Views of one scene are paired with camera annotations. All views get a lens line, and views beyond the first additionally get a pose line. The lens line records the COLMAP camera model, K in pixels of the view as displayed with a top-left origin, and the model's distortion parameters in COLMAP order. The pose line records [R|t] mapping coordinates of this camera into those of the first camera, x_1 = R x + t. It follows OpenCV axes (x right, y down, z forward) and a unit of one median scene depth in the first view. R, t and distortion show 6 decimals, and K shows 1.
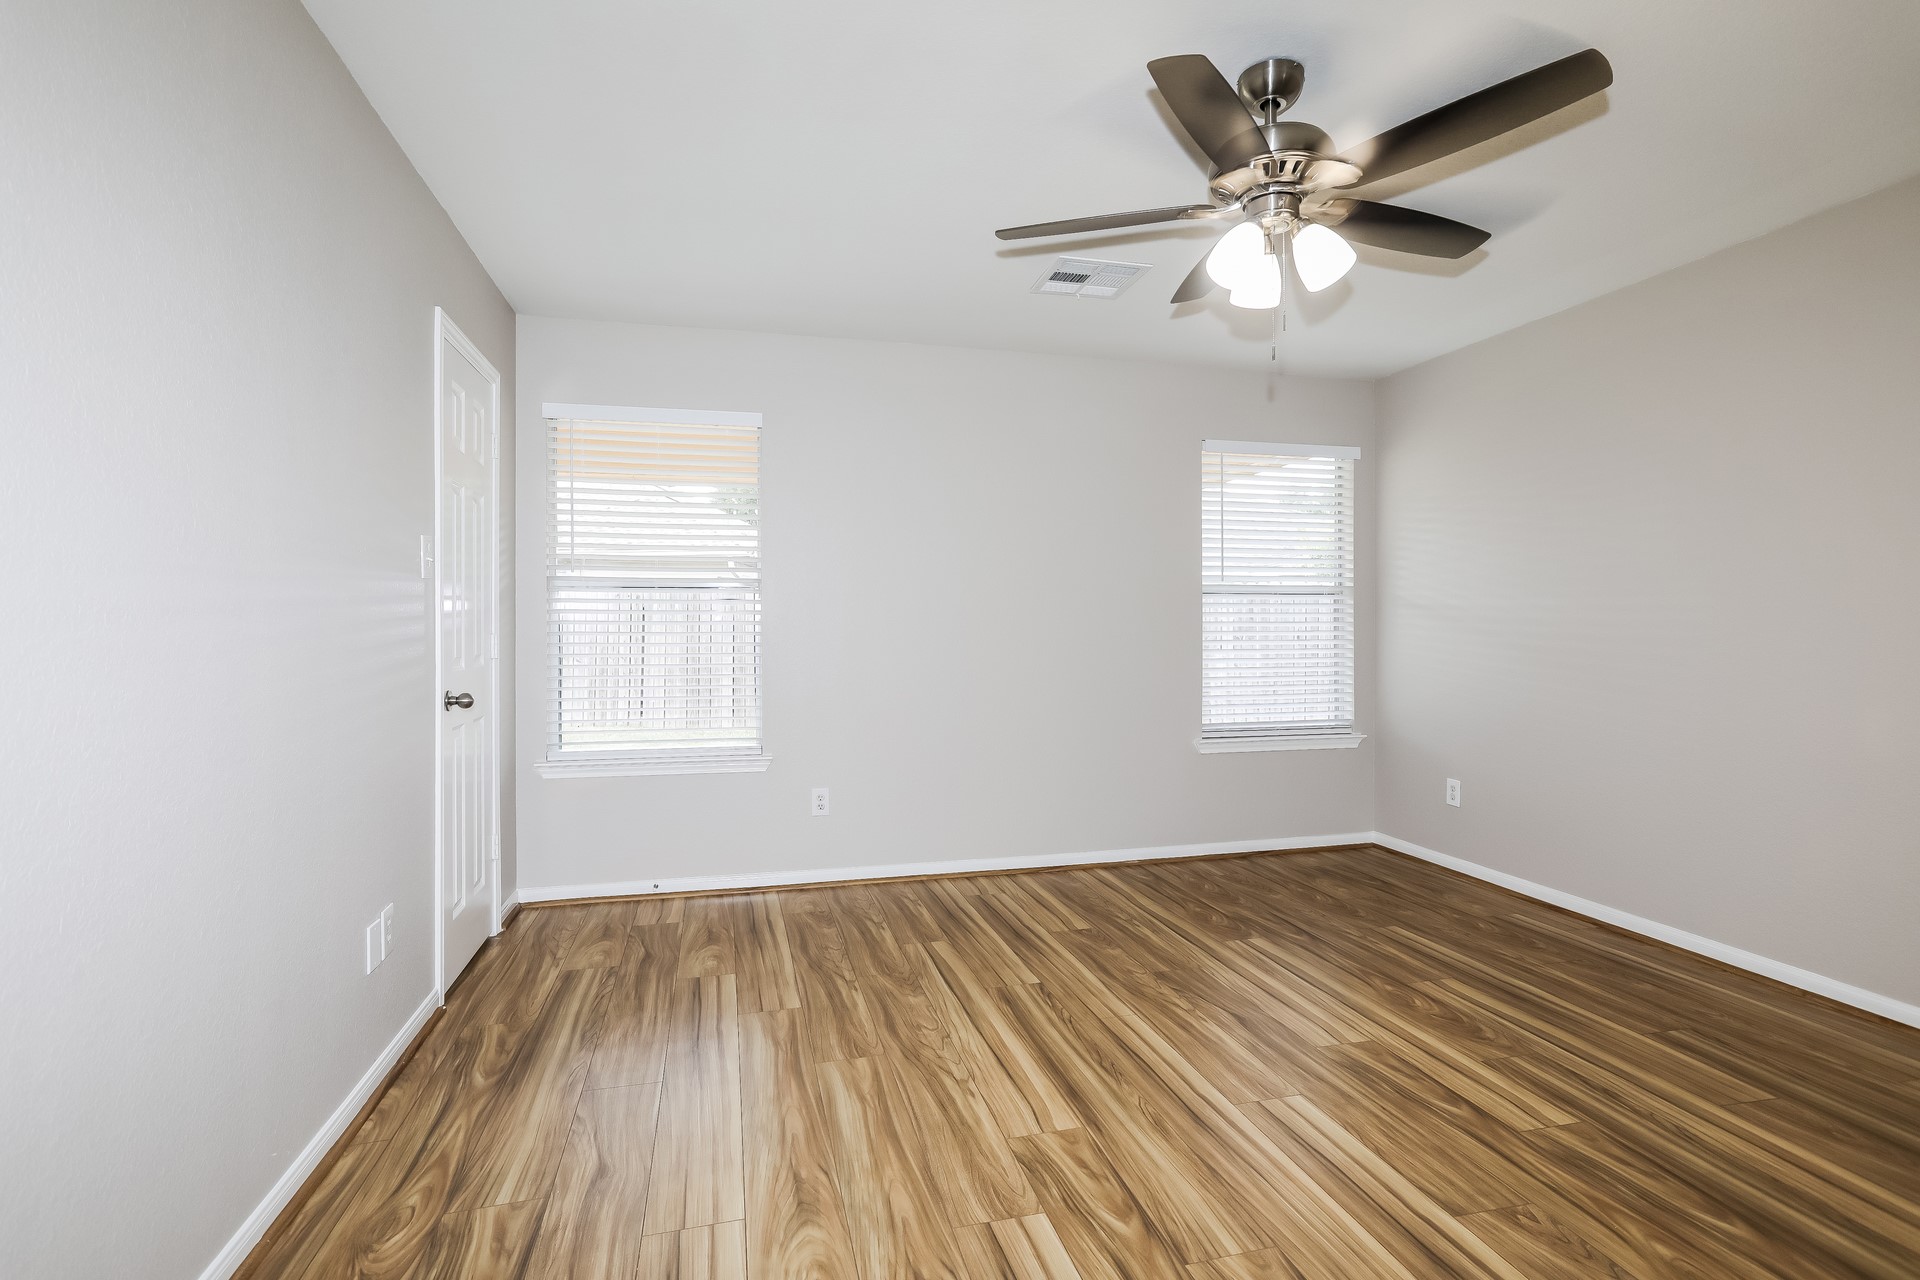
lens RADIAL K [[972.3, 0, 965.4], [0, 972.3, 628.9], [0, 0, 1]] dist [-0.047406, 0.025082]
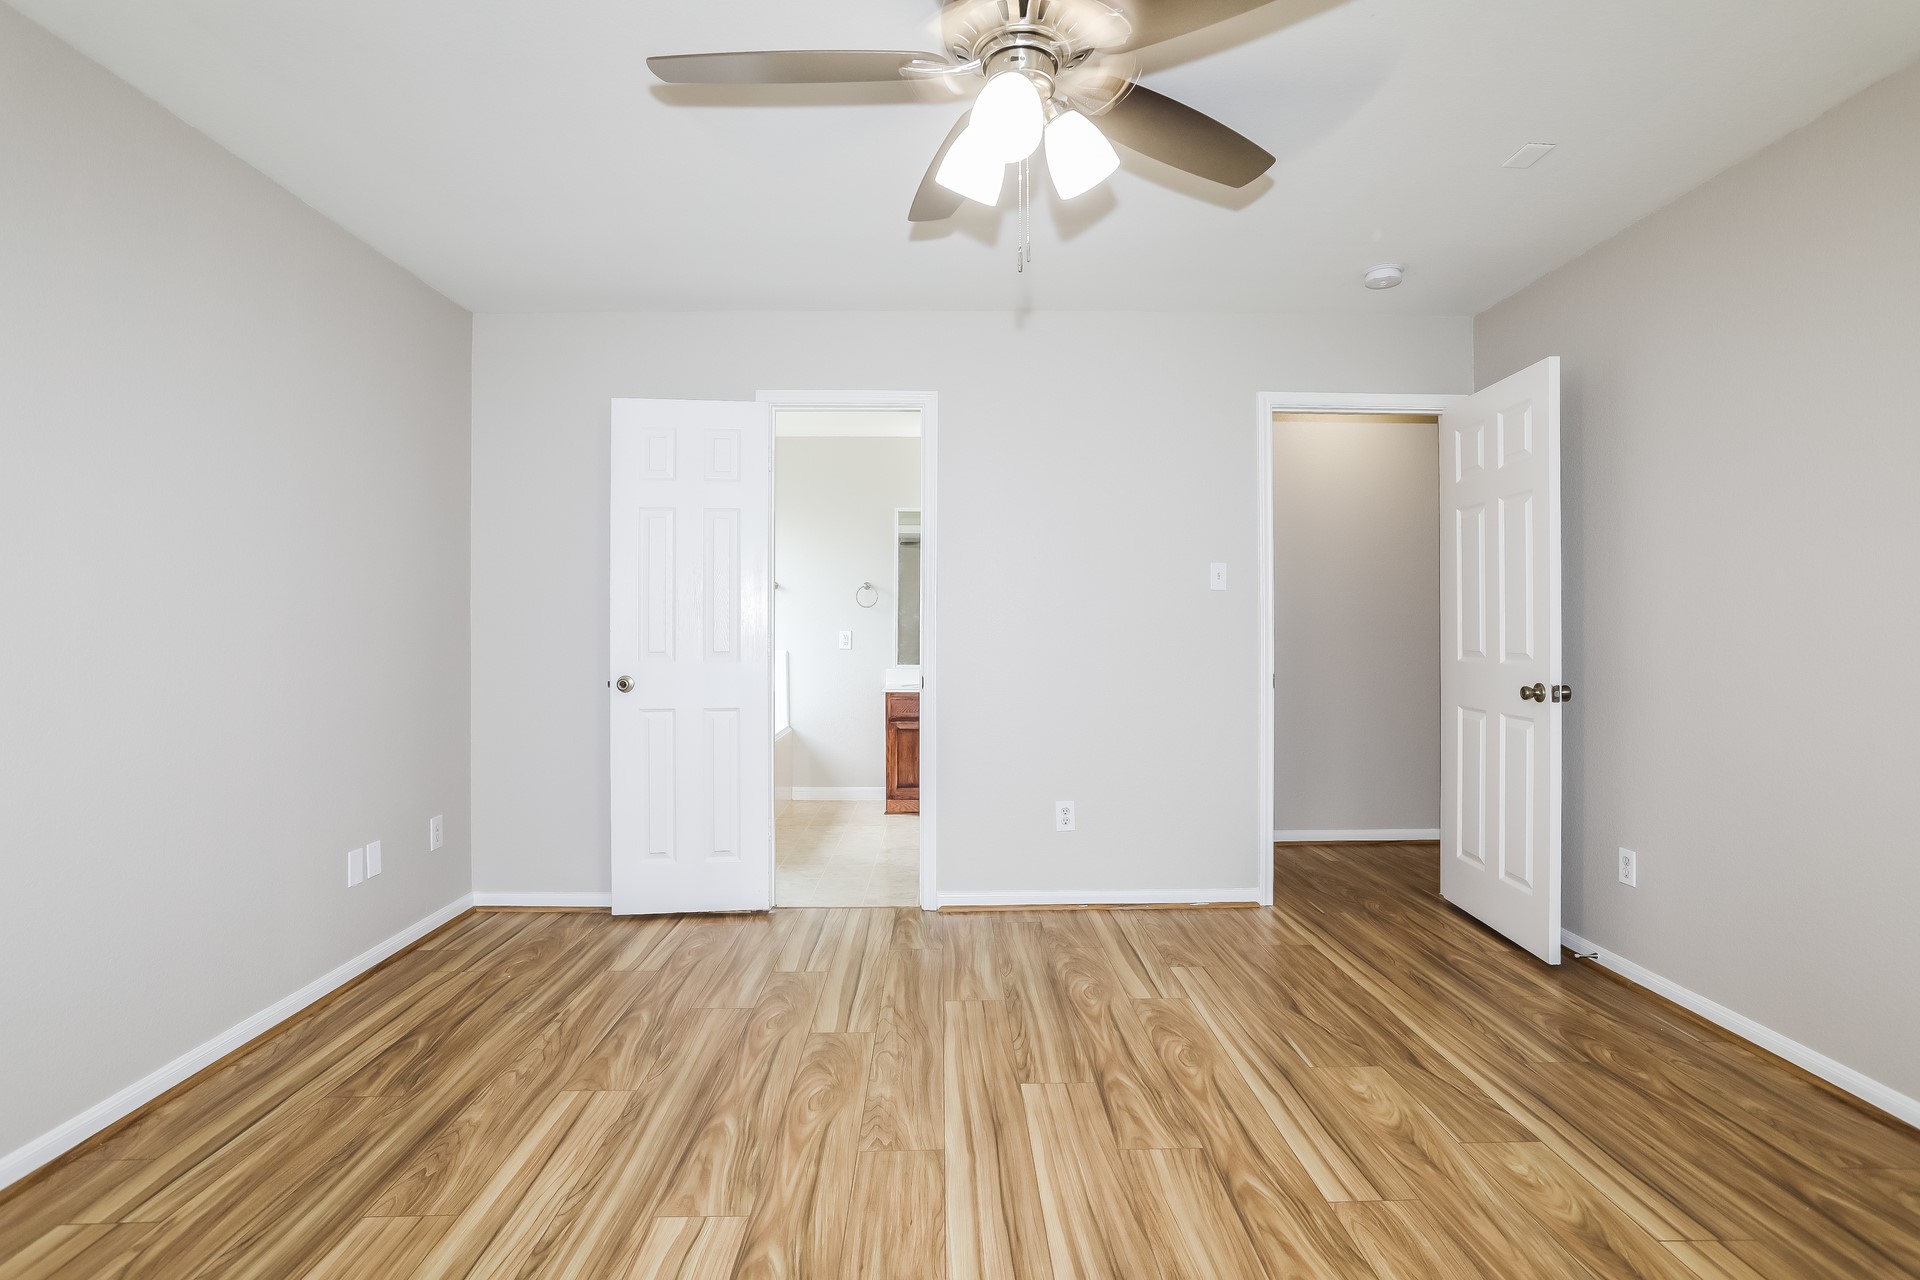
lens RADIAL K [[972.3, 0, 965.4], [0, 972.3, 628.9], [0, 0, 1]] dist [-0.047406, 0.025082]
pose [[-0.974675, 0.003036, 0.223607, 0.223974], [0.003475, 0.999993, 0.001570, 0.000499], [-0.223600, 0.002307, -0.974678, 2.026378]]
